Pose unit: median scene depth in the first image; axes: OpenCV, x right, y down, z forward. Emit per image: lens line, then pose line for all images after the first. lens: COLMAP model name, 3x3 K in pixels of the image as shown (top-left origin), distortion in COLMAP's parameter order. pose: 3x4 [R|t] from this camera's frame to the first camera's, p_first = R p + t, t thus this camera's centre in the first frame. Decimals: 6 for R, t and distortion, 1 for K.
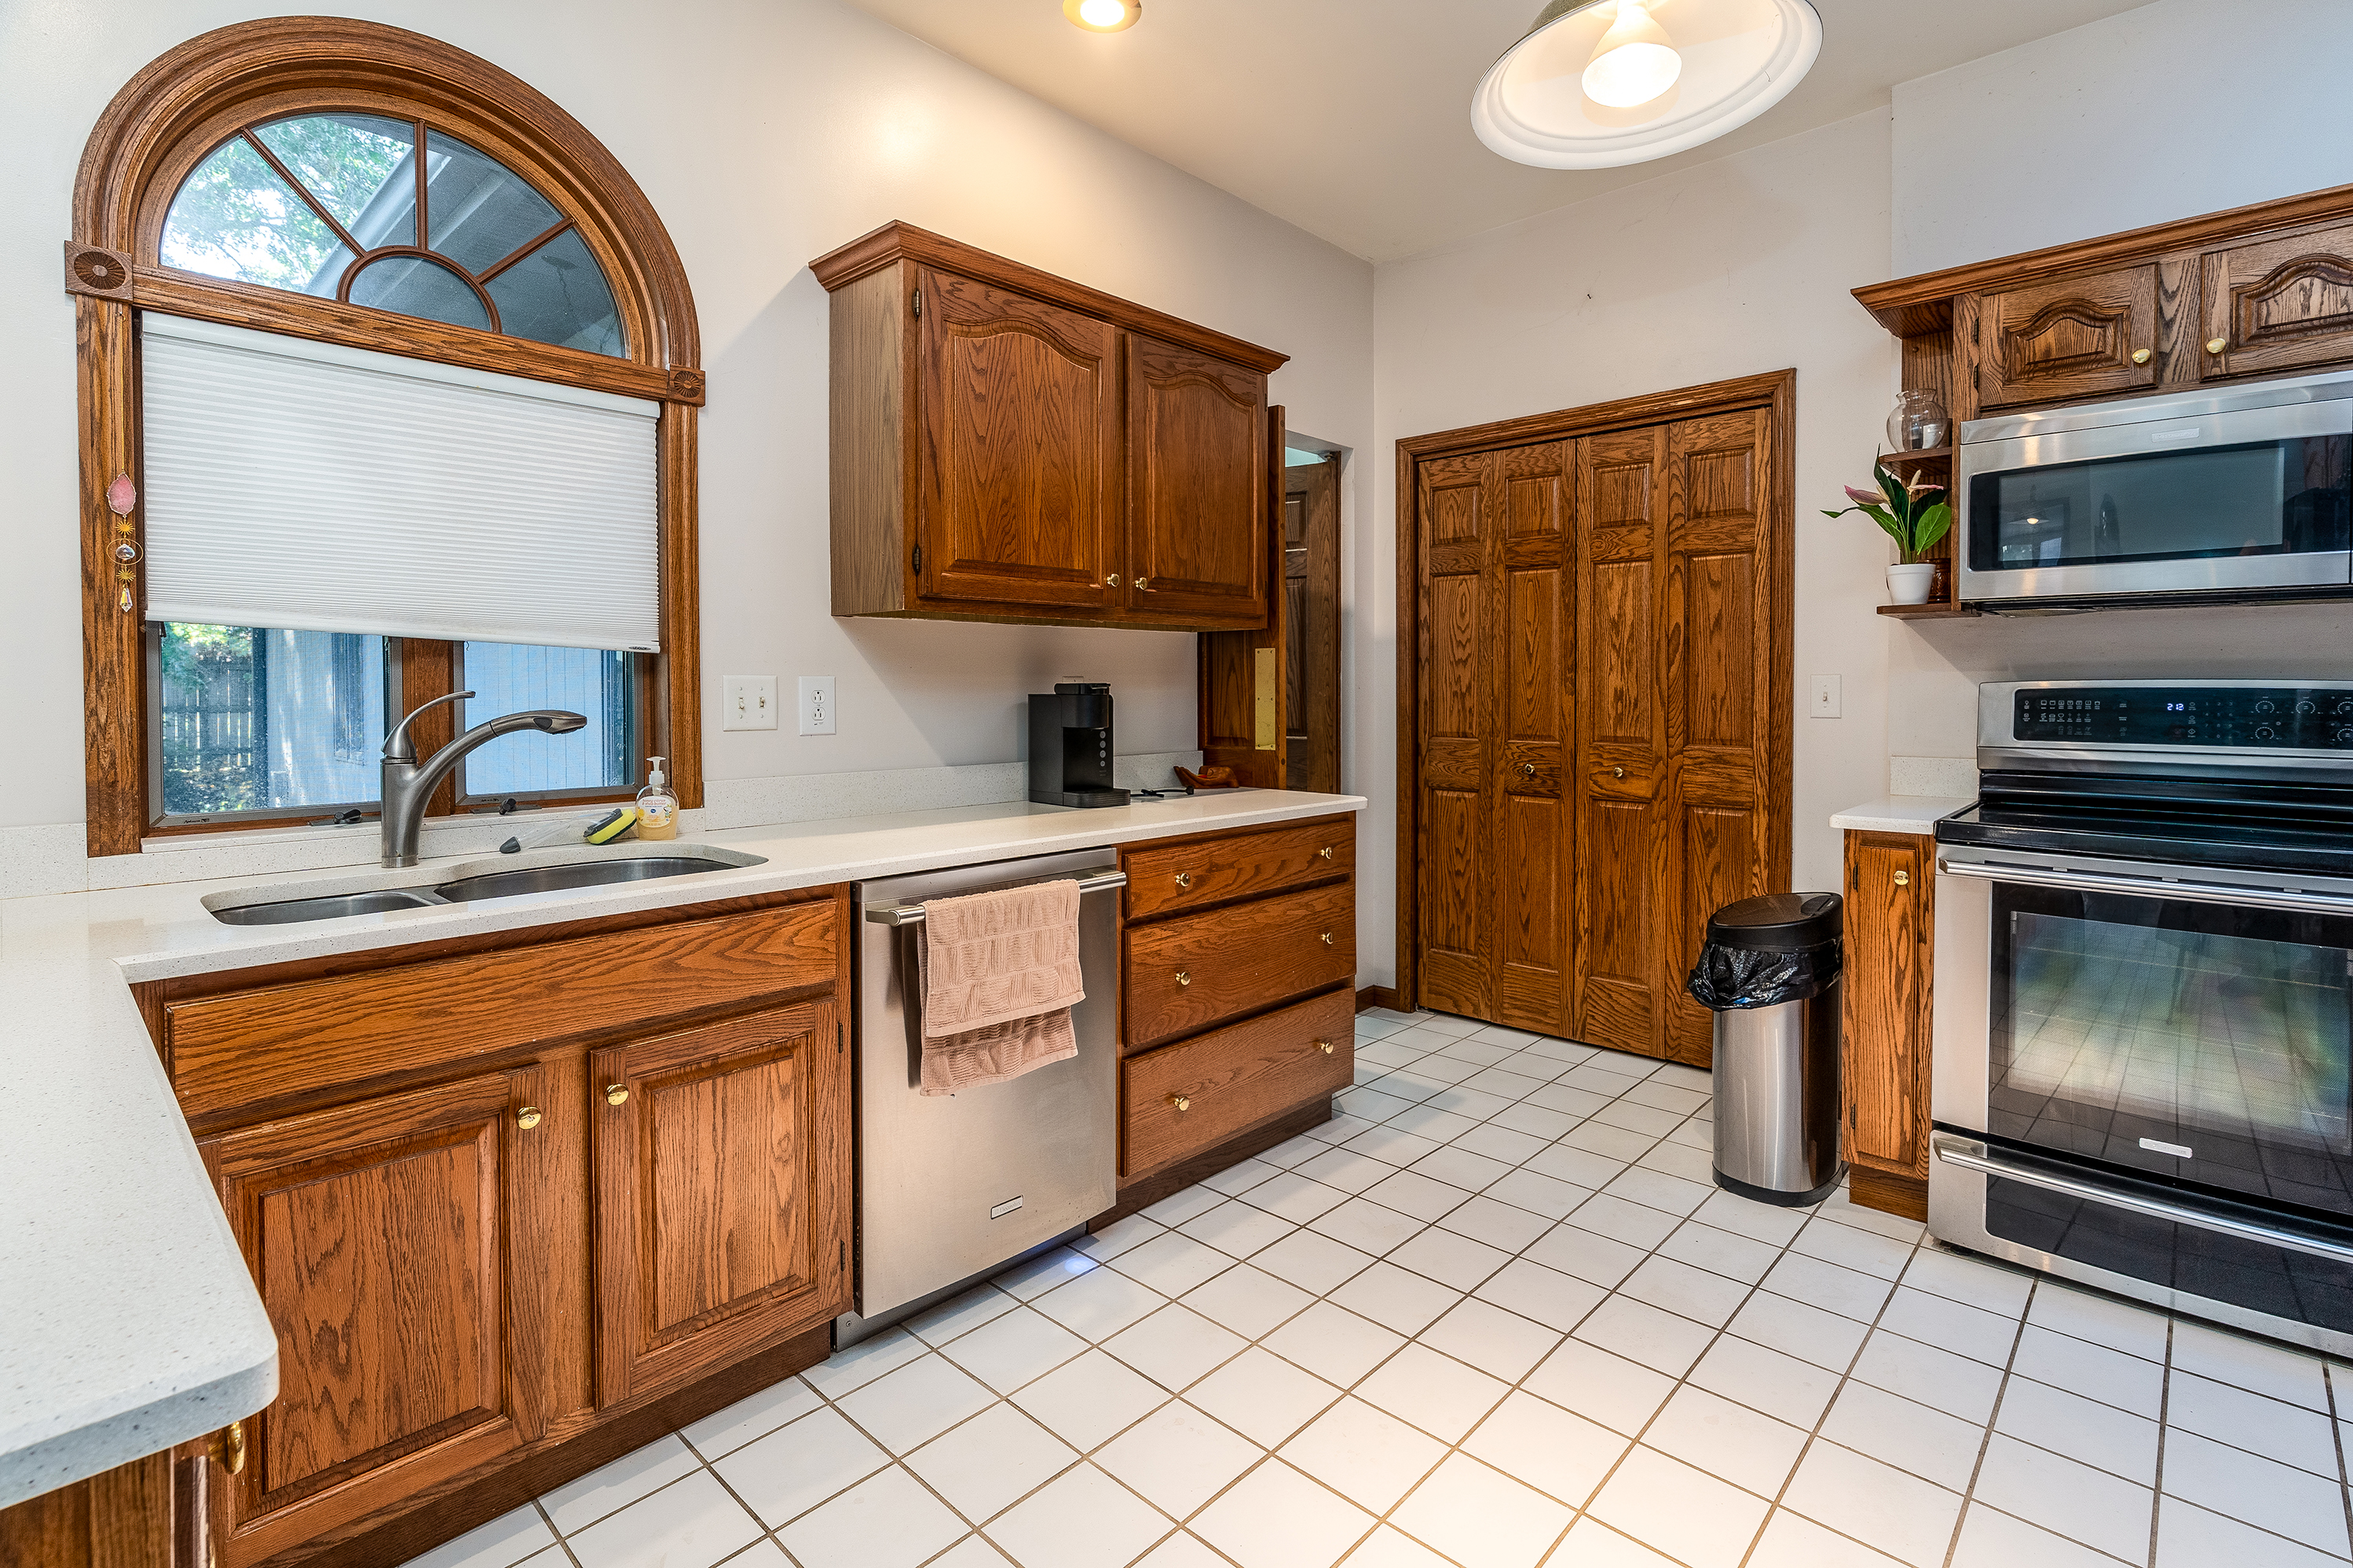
lens RADIAL K [[1099.2, 0, 1216.2], [0, 1099.2, 708.4], [0, 0, 1]] dist [-0.006454, 0.004260]
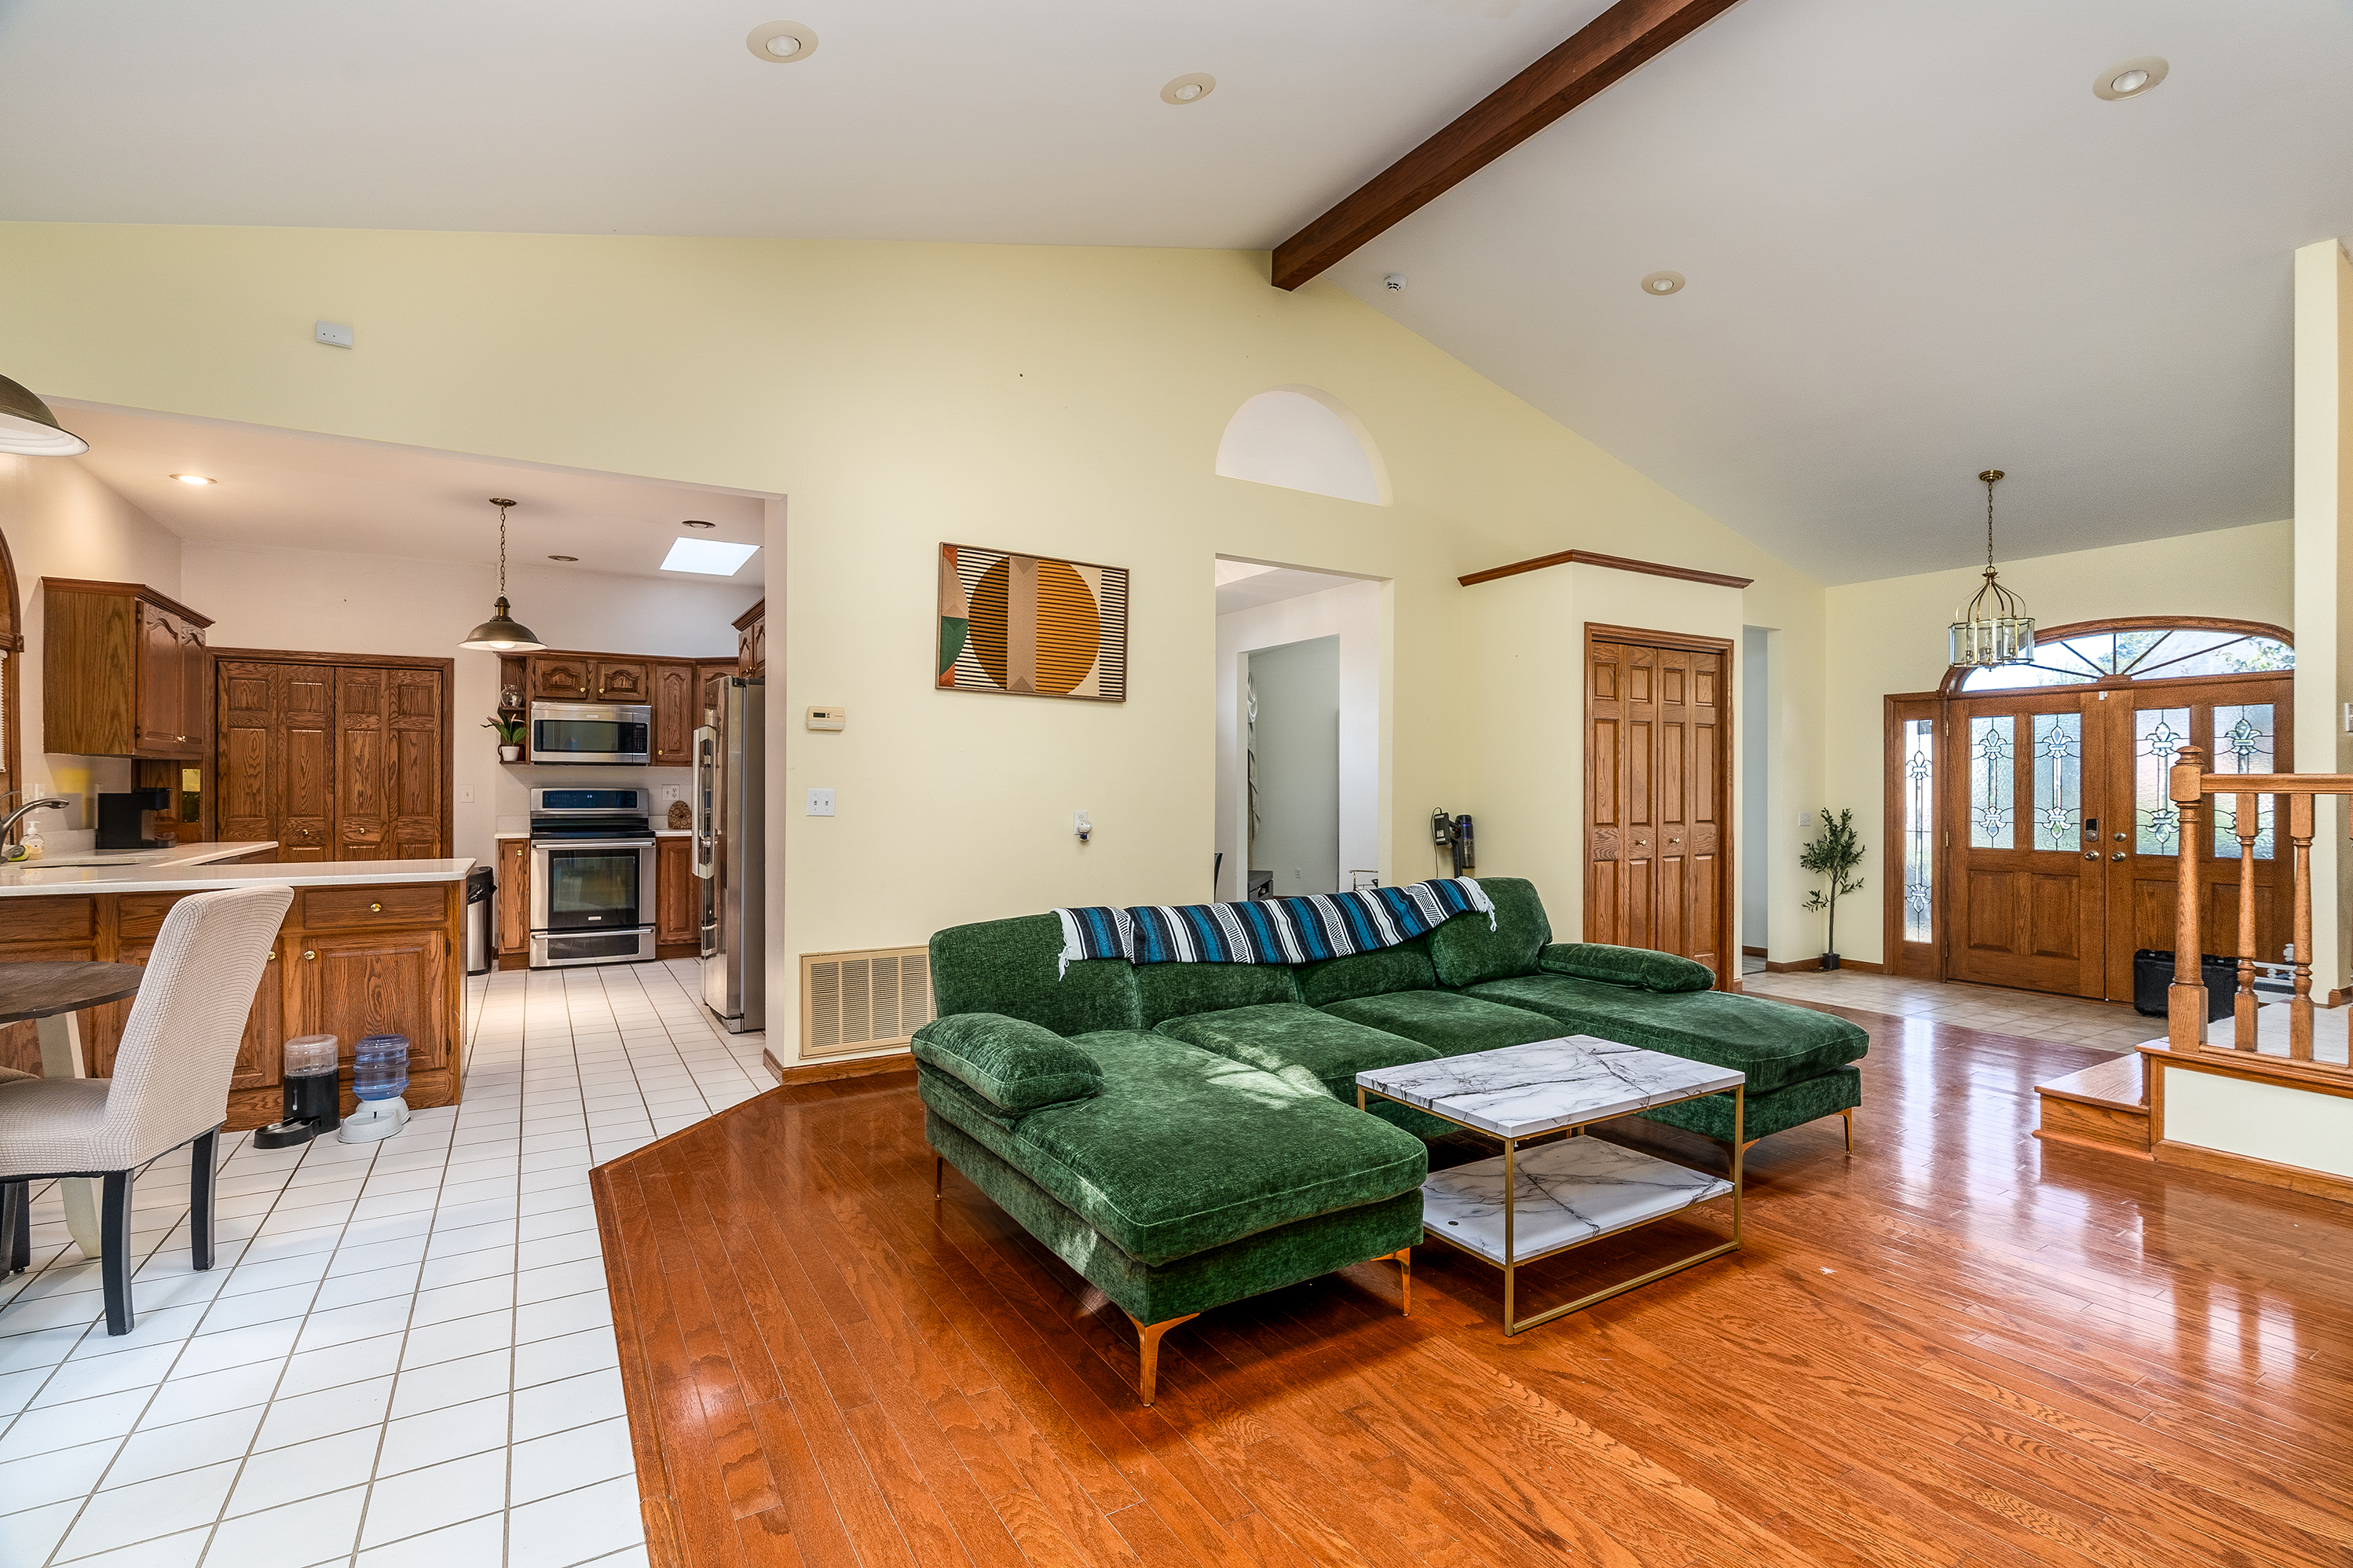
lens RADIAL K [[1099.2, 0, 1162.8], [0, 1099.2, 778.6], [0, 0, 1]] dist [-0.006454, 0.004260]
pose [[0.301000, 0.012148, 0.953547, -1.560052], [0.018665, 0.999652, -0.018627, 0.034923], [-0.953441, 0.023405, 0.300669, -1.449314]]
